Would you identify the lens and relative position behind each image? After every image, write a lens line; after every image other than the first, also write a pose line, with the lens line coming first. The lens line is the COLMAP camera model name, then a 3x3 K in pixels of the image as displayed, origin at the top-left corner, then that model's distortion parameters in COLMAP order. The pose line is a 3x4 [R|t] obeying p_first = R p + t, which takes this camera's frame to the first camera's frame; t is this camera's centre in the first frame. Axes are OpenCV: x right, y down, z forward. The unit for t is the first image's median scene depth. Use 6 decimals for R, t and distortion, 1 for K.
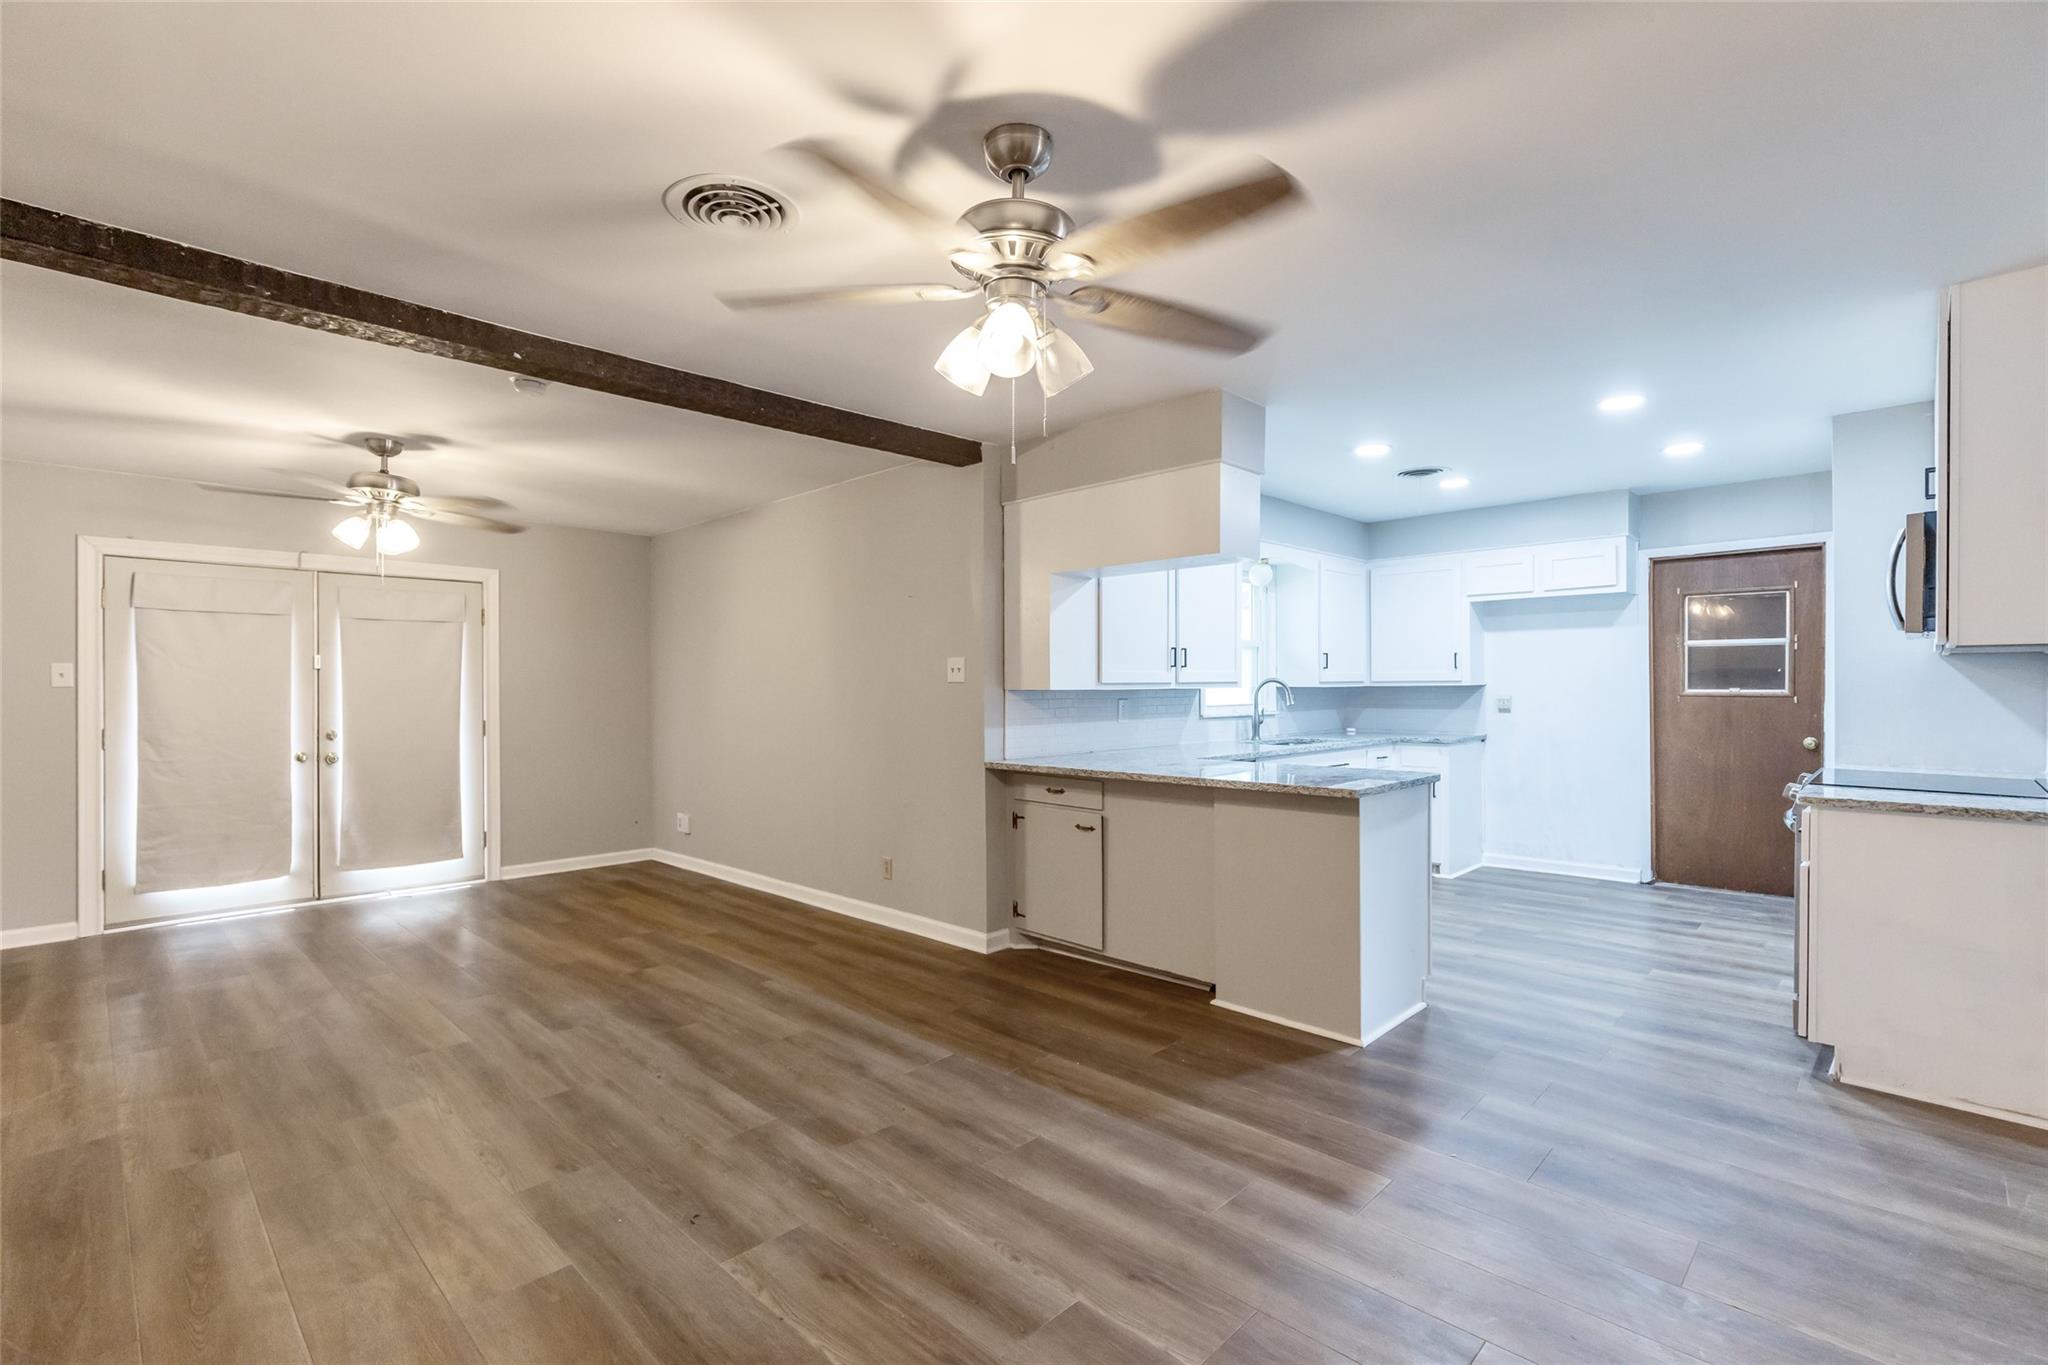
lens RADIAL K [[934.4, 0, 1024.3], [0, 934.4, 687.8], [0, 0, 1]] dist [0.001329, -0.000259]
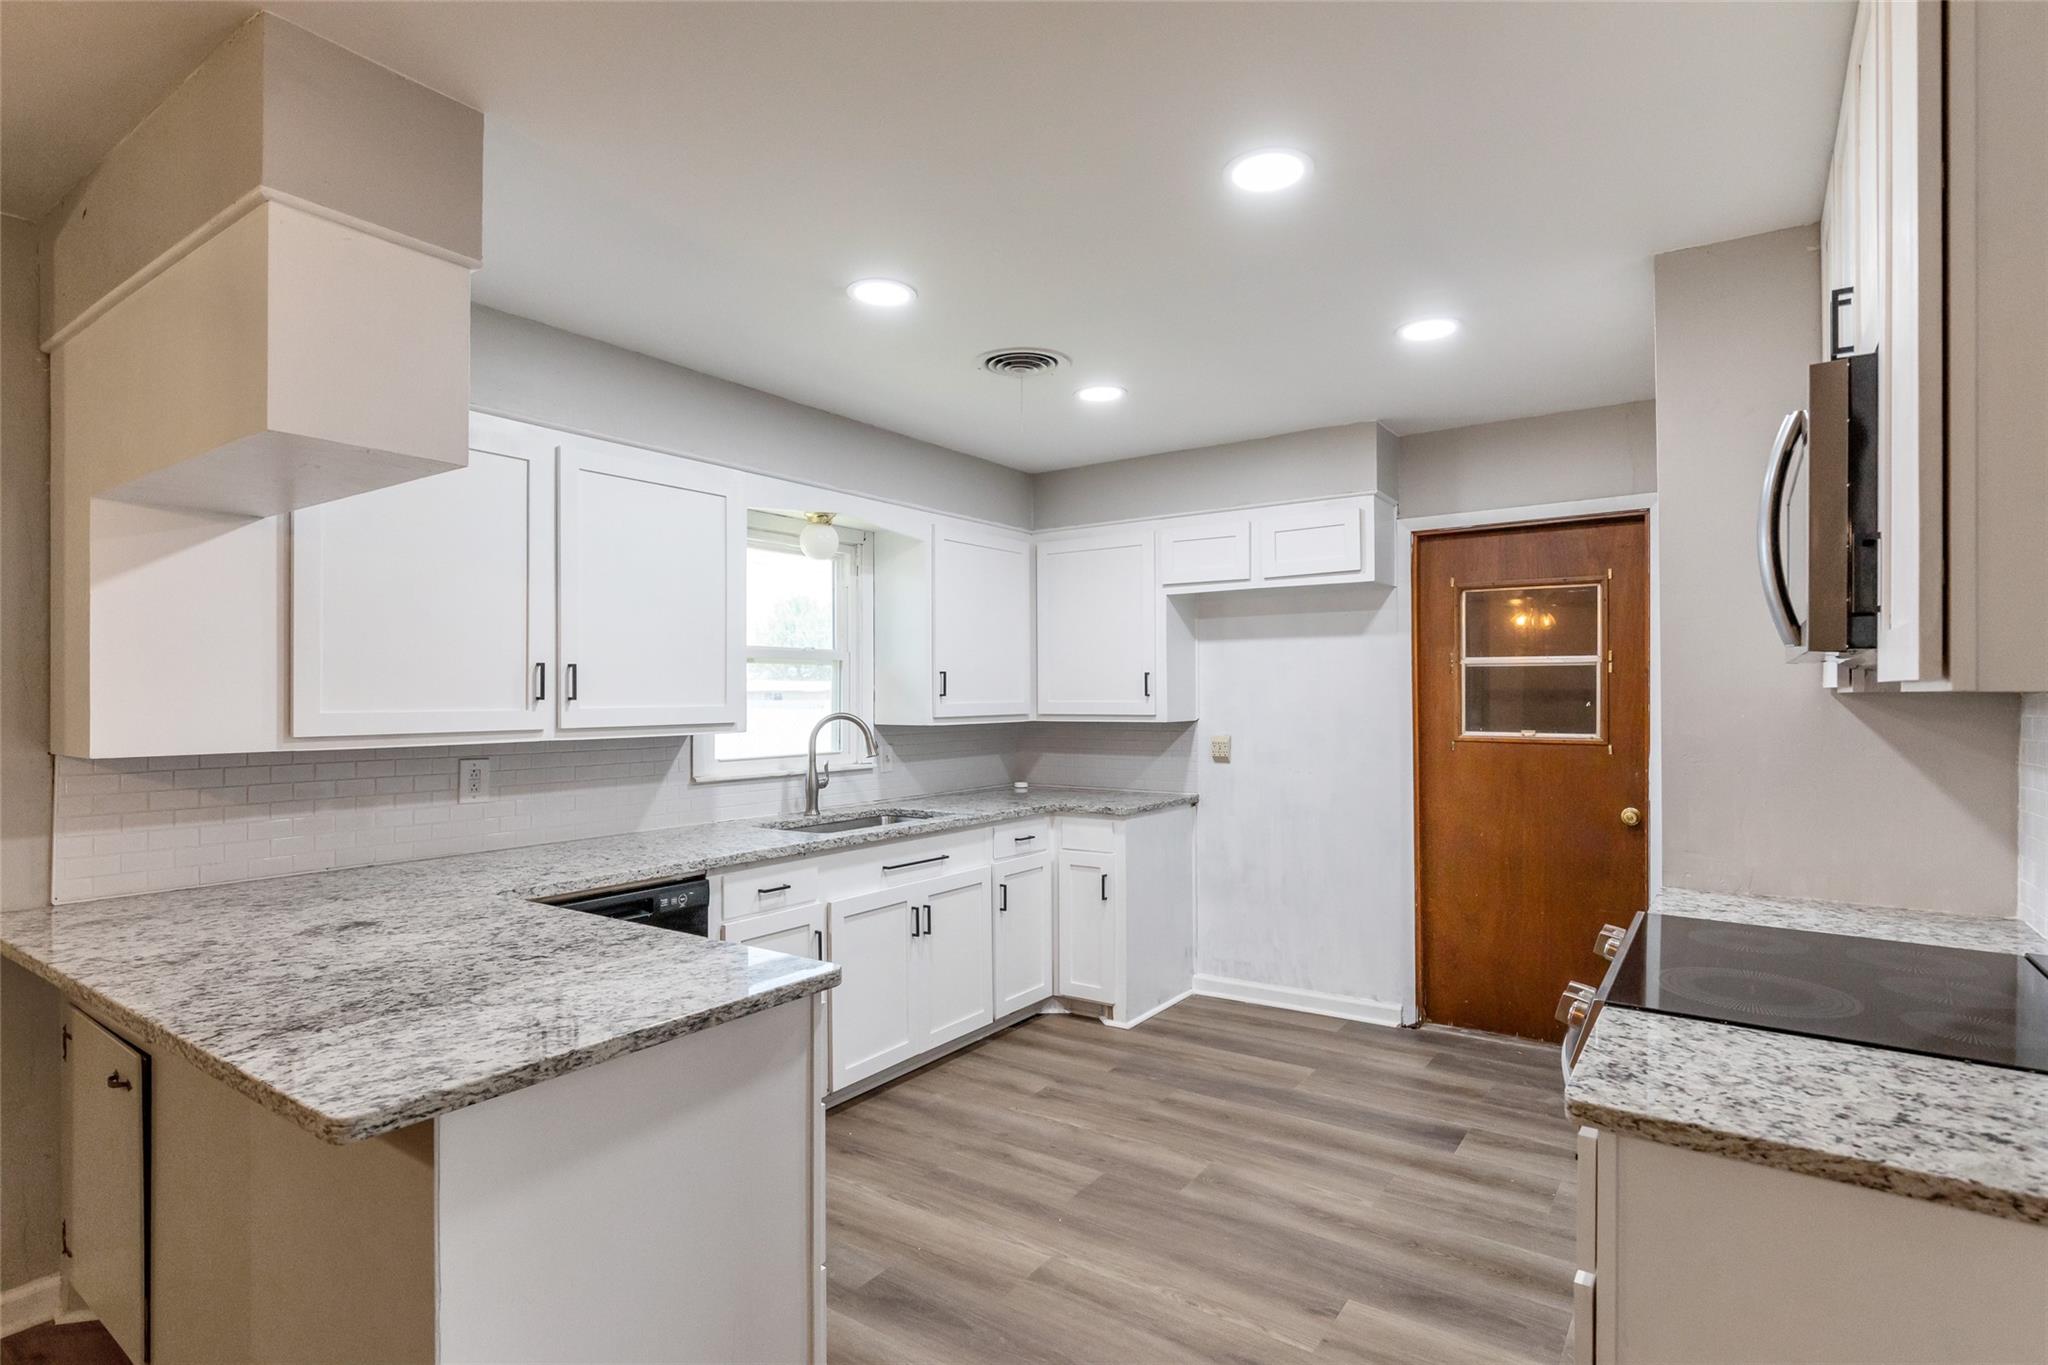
lens RADIAL K [[1036.5, 0, 1022.8], [0, 1036.5, 686.4], [0, 0, 1]] dist [0.001531, -0.000602]
pose [[0.987414, 0.005243, 0.158071, 0.284243], [-0.003246, 0.999912, -0.012891, -0.019660], [-0.158125, 0.012215, 0.987344, 0.325193]]
